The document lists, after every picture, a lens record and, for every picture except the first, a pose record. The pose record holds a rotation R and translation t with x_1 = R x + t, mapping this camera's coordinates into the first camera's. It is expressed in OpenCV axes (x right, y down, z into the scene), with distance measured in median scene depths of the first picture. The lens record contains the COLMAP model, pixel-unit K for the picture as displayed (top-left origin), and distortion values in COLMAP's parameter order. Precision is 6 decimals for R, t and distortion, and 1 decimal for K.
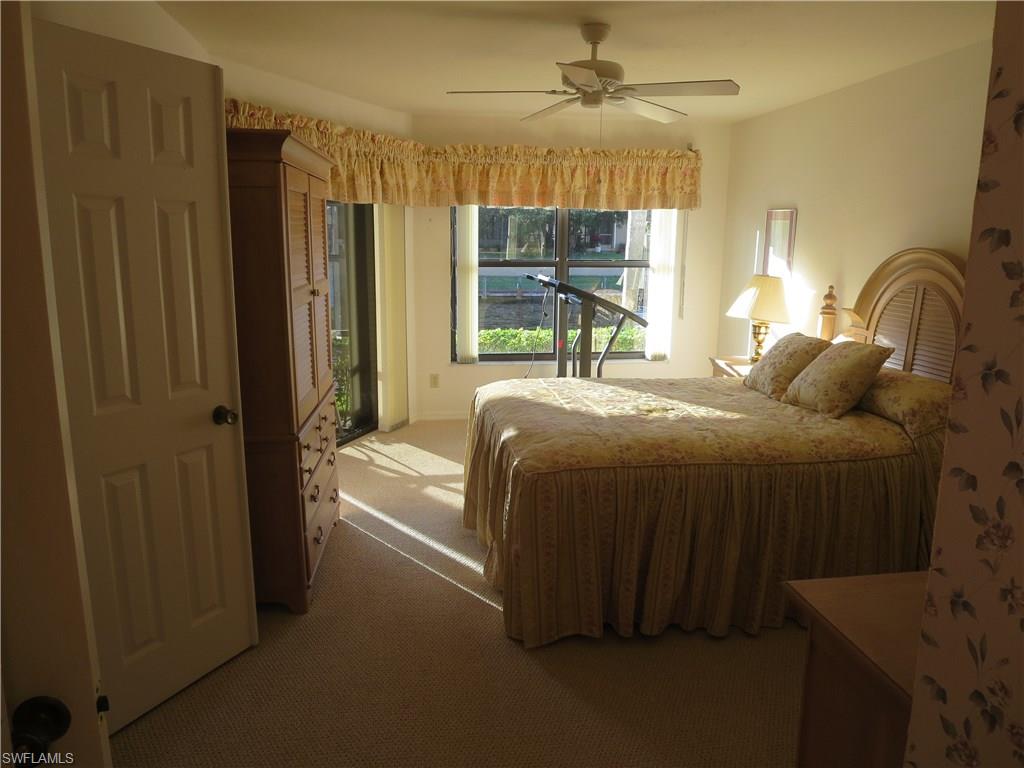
lens RADIAL K [[709.2, 0, 513.2], [0, 709.2, 384.6], [0, 0, 1]] dist [-0.033254, 0.004268]
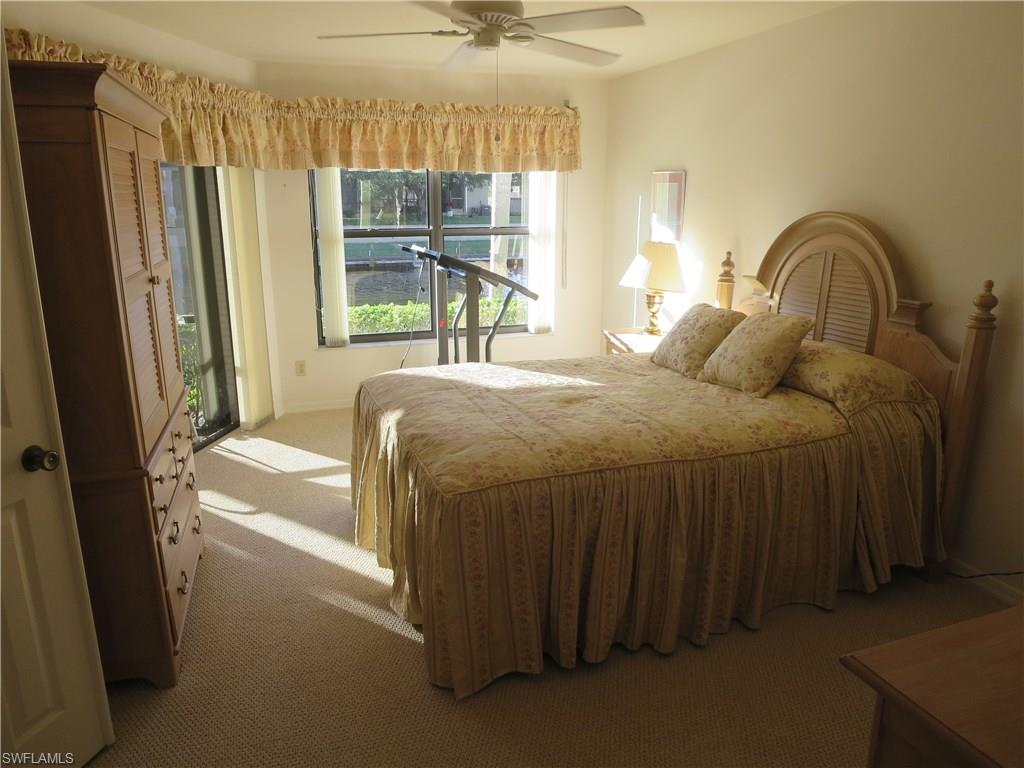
lens RADIAL K [[709.2, 0, 510.6], [0, 709.2, 384.9], [0, 0, 1]] dist [-0.033254, 0.004268]
pose [[0.979135, -0.059610, 0.194269, -0.049291], [0.049961, 0.997279, 0.054200, -0.035417], [-0.196971, -0.043363, 0.979450, 0.145079]]
